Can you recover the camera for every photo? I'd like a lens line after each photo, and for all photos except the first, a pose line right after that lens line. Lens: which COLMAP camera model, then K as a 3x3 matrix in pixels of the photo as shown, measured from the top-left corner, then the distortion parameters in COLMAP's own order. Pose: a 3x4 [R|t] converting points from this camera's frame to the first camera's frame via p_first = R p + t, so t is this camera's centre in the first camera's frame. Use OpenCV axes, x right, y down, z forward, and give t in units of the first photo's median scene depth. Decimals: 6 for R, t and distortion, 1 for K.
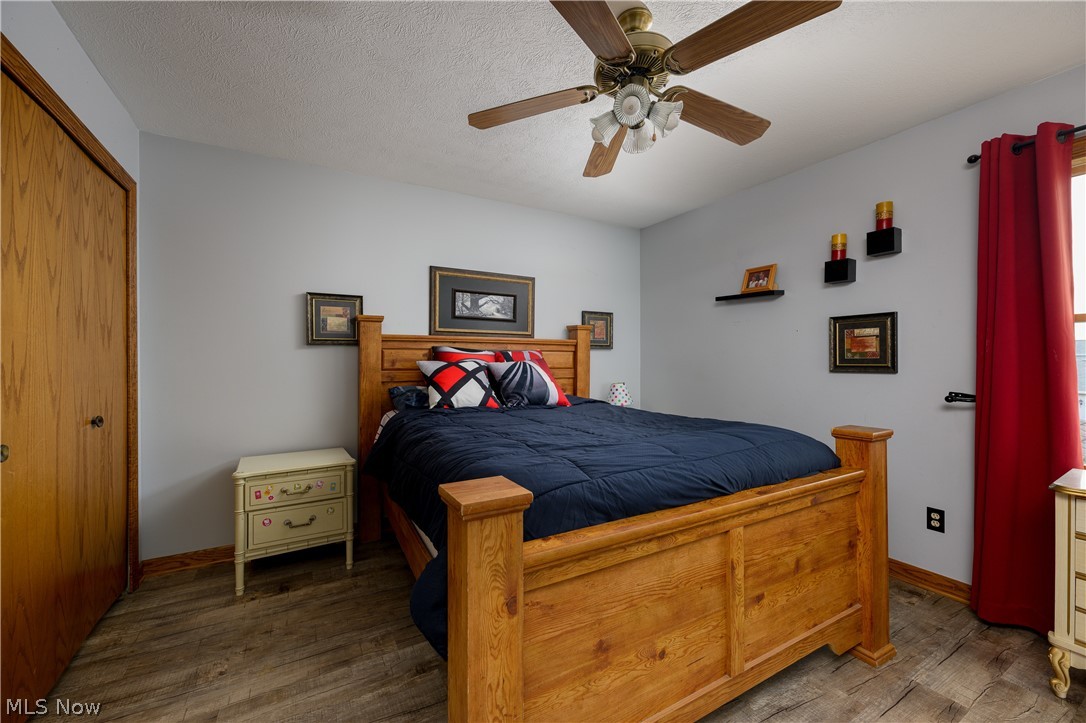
lens RADIAL K [[431.1, 0, 540.8], [0, 431.1, 360.0], [0, 0, 1]] dist [0.000298, 0.000149]
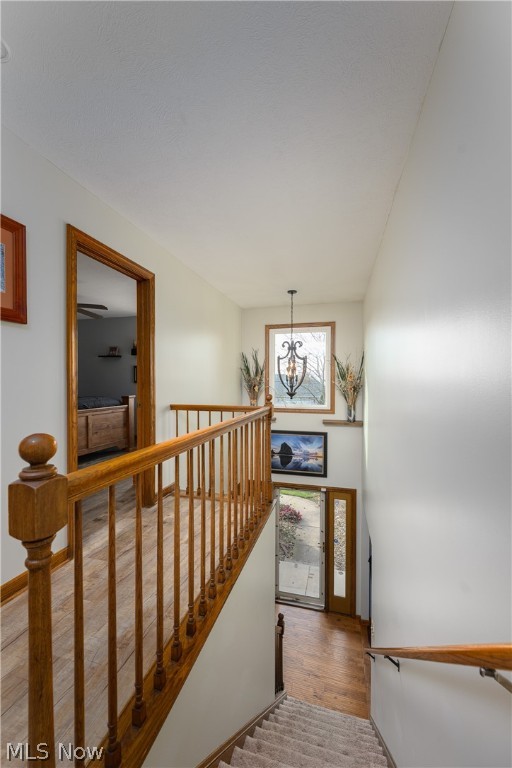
lens RADIAL K [[304.9, 0, 254.4], [0, 304.9, 383.3], [0, 0, 1]] dist [0.000298, 0.000149]
pose [[0.720017, -0.009228, 0.693895, -0.238381], [0.003743, 0.999949, 0.009414, 0.015351], [-0.693946, -0.004181, 0.720015, -1.160981]]
